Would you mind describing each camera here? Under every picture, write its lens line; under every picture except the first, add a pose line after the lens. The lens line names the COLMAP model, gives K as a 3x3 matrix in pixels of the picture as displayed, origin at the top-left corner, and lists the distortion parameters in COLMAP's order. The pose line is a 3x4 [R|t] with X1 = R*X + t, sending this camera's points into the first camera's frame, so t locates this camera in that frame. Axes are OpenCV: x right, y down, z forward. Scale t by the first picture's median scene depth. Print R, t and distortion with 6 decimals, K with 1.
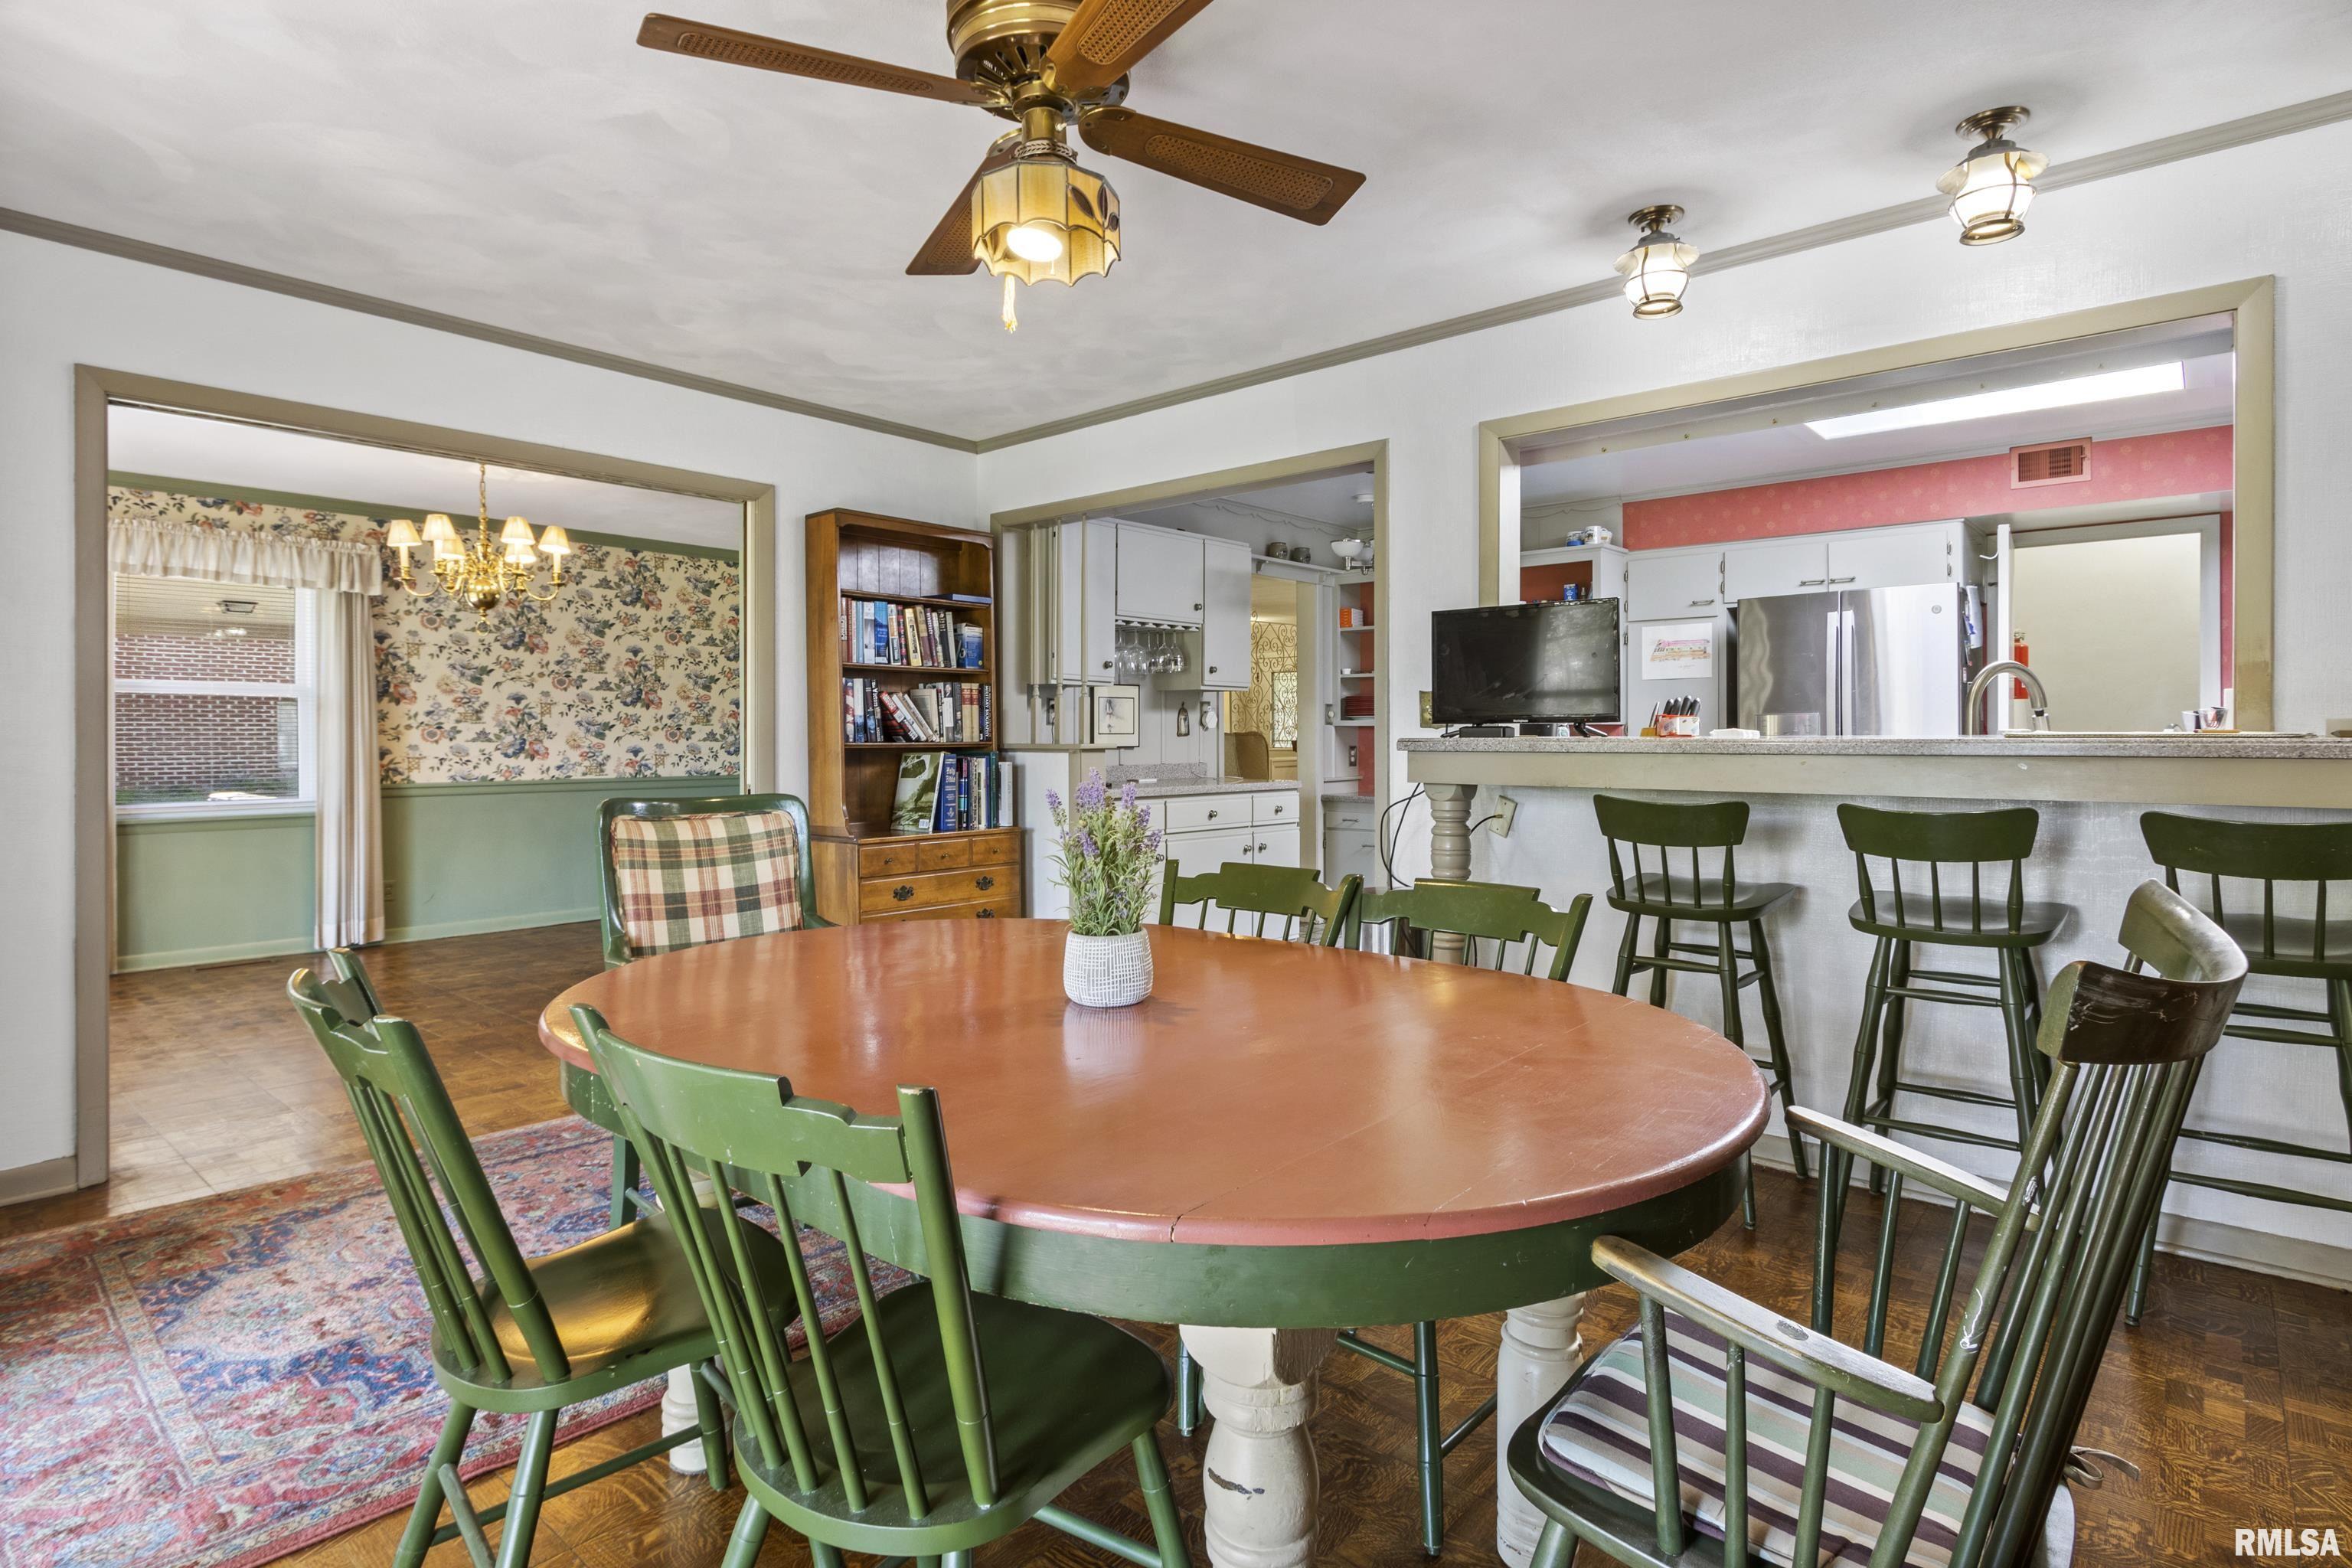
lens RADIAL K [[1186.0, 0, 1178.7], [0, 1186.0, 743.9], [0, 0, 1]] dist [-0.000172, -0.007261]
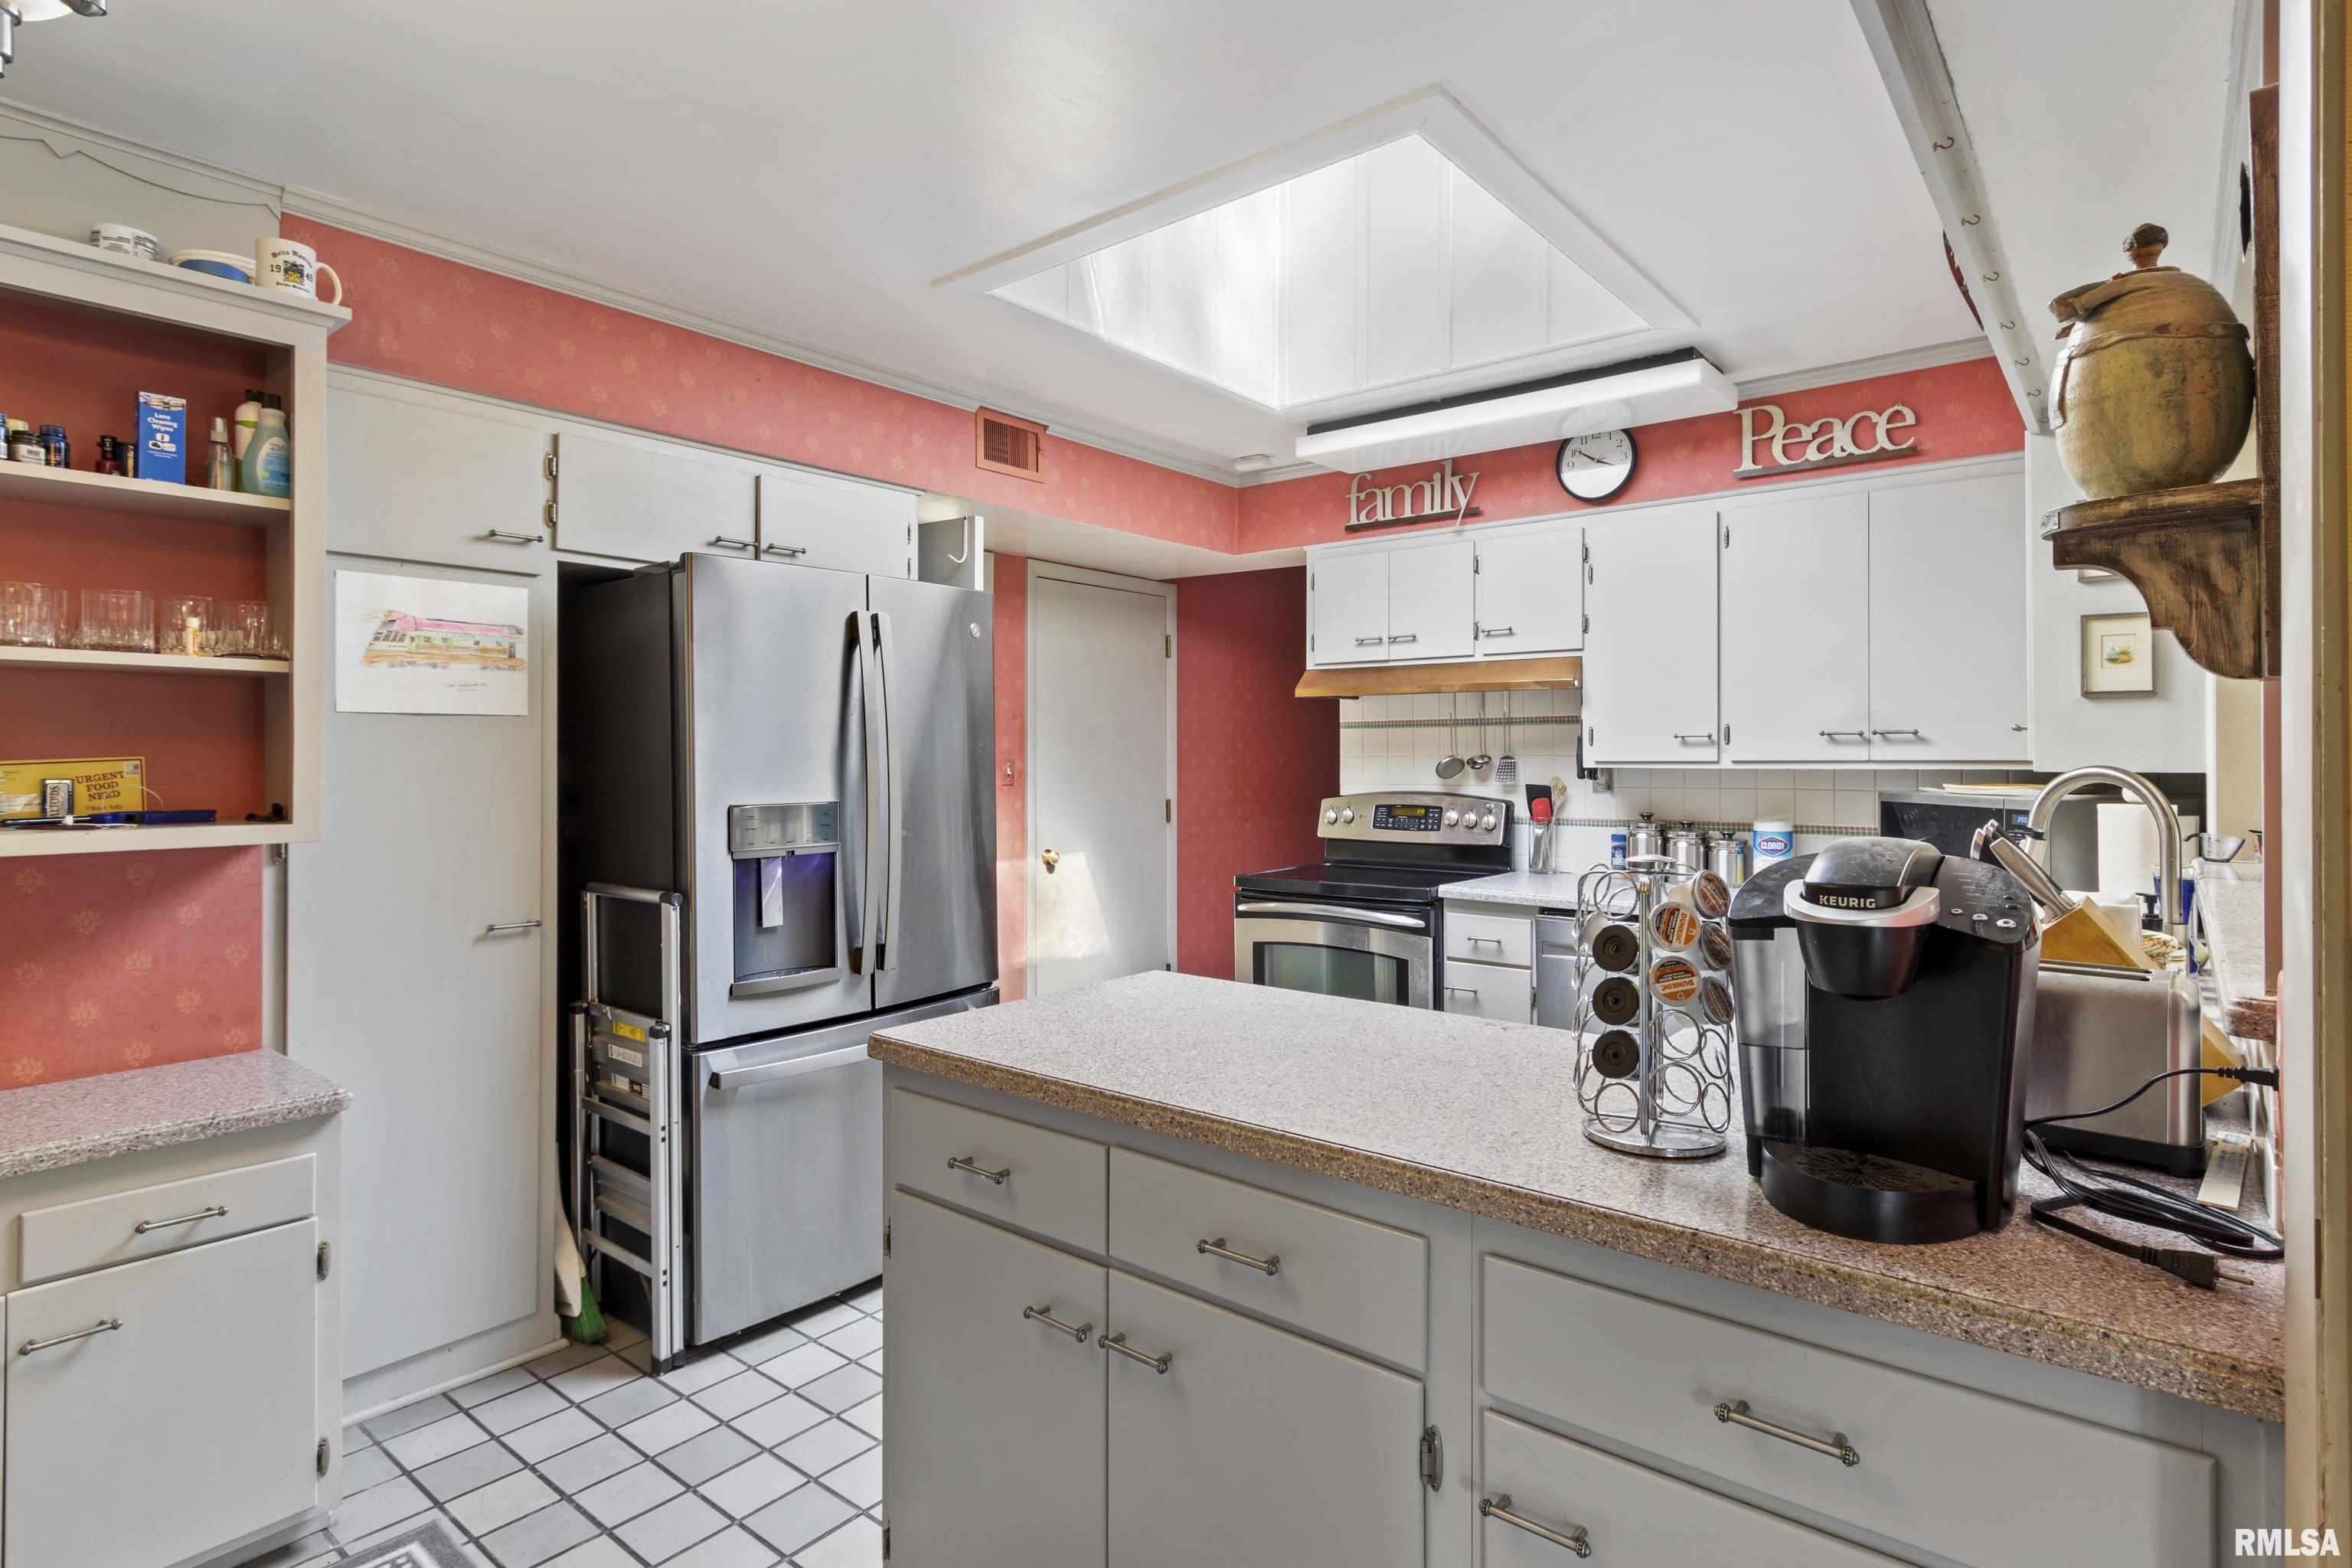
lens RADIAL K [[1191.1, 0, 1176.0], [0, 1191.1, 784.0], [0, 0, 1]] dist [0.005066, -0.005469]
pose [[-0.045354, -0.025550, 0.998644, 0.002248], [0.004698, 0.999656, 0.025789, -0.042776], [-0.998960, 0.005861, -0.045218, 0.812256]]
